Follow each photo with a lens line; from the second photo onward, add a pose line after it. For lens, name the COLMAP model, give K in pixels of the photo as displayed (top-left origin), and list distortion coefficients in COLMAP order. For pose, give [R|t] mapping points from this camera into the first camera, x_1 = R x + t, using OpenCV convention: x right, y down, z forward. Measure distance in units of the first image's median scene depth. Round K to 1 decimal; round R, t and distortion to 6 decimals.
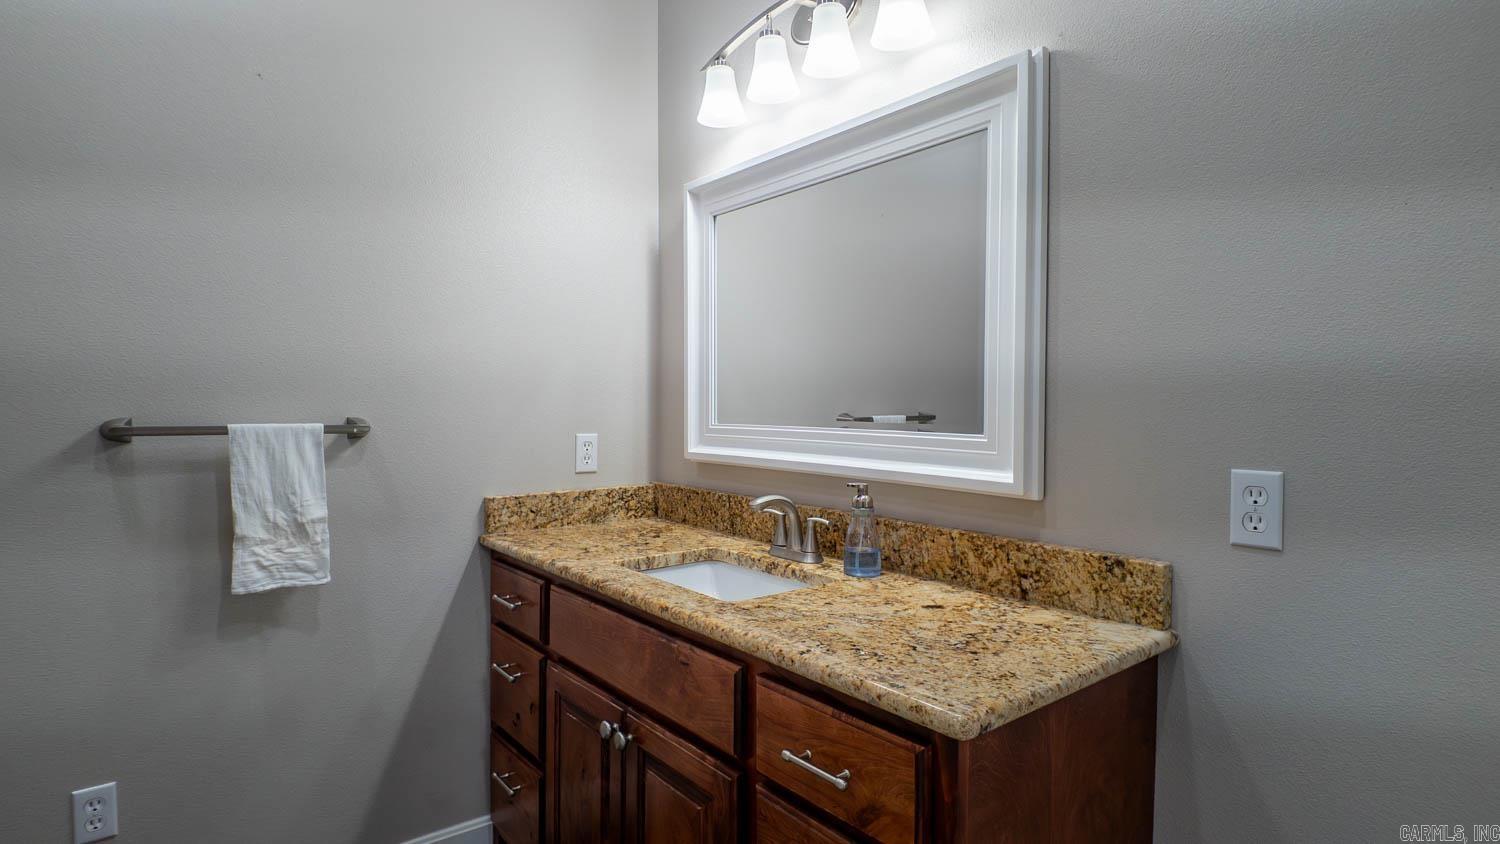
lens RADIAL K [[772.8, 0, 760.9], [0, 772.8, 423.9], [0, 0, 1]] dist [0.002468, -0.015135]
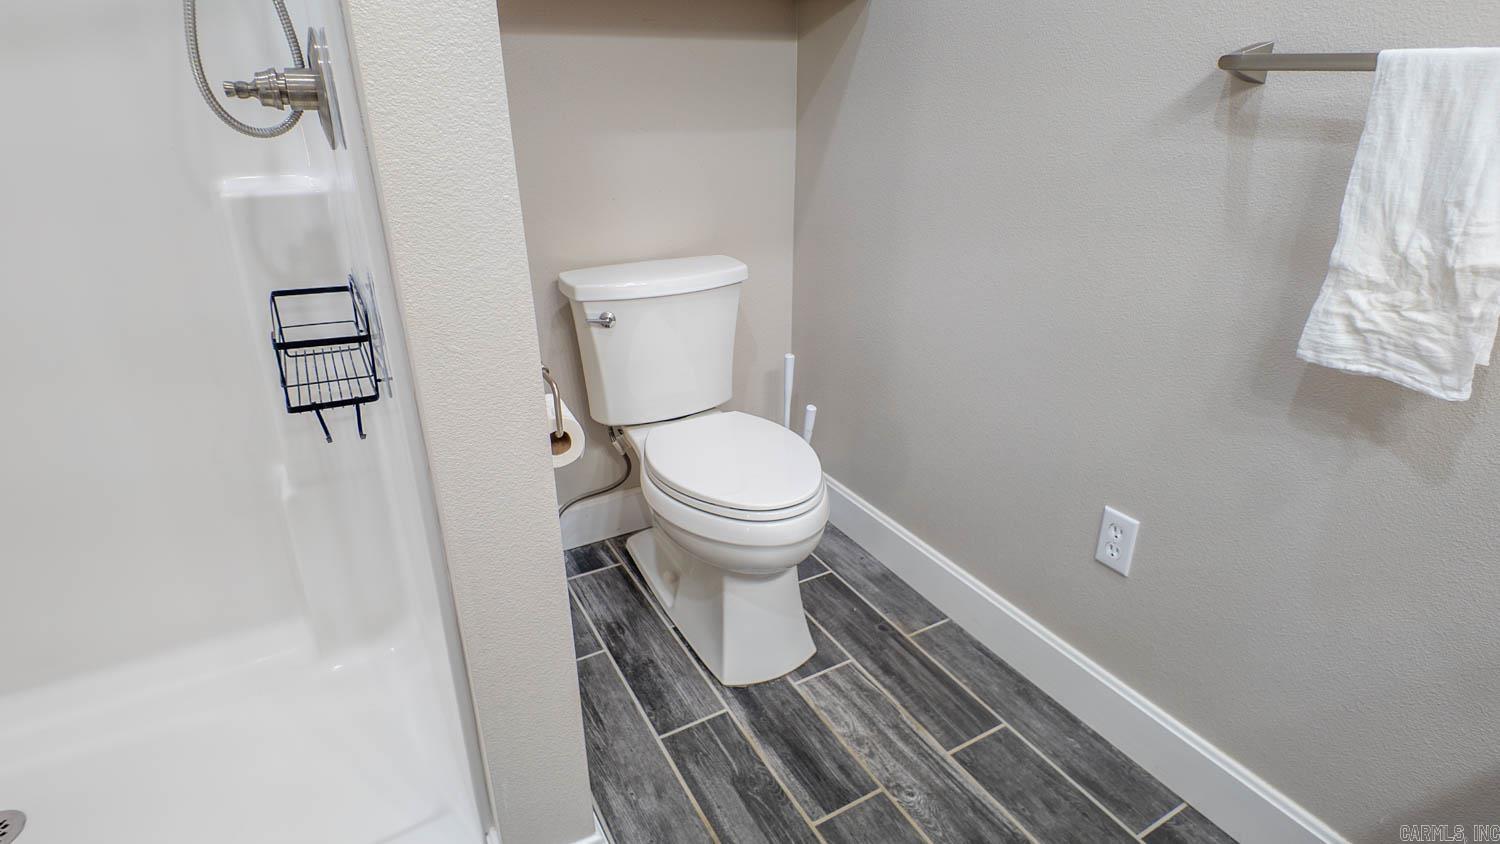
lens RADIAL K [[772.8, 0, 749.6], [0, 772.8, 412.9], [0, 0, 1]] dist [0.002468, -0.015135]
pose [[-0.174802, 0.380840, -0.907967, -0.041262], [-0.030718, 0.919607, 0.391636, 0.036359], [0.984124, 0.096350, -0.149050, 0.649026]]
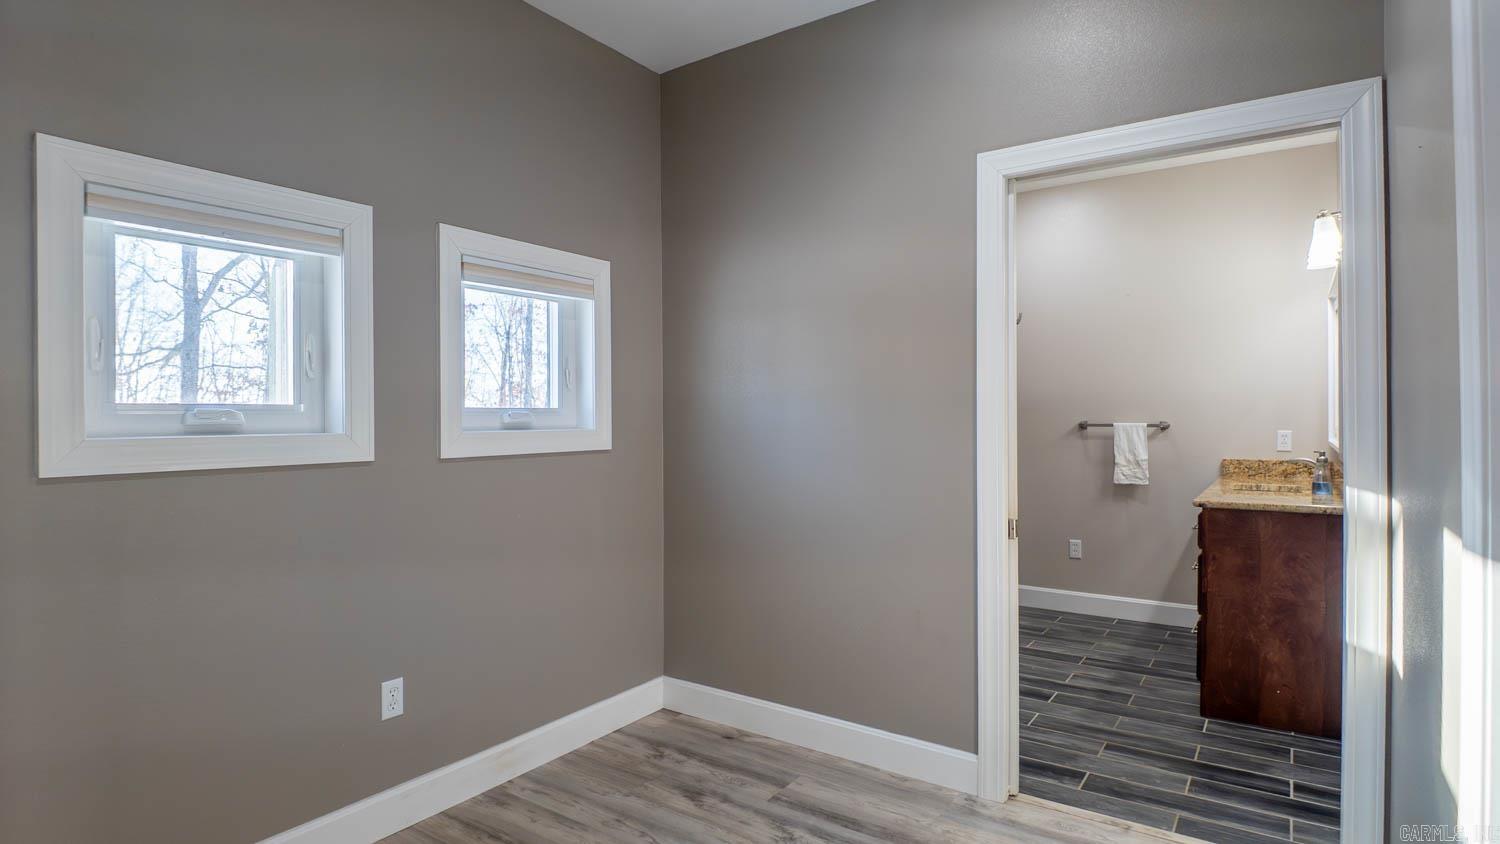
lens RADIAL K [[772.8, 0, 743.1], [0, 772.8, 419.9], [0, 0, 1]] dist [0.002468, -0.015135]
pose [[0.259762, 0.000908, -0.965672, 1.649337], [-0.023152, 0.999718, -0.005288, 0.034316], [0.965395, 0.023730, 0.259710, -1.027028]]
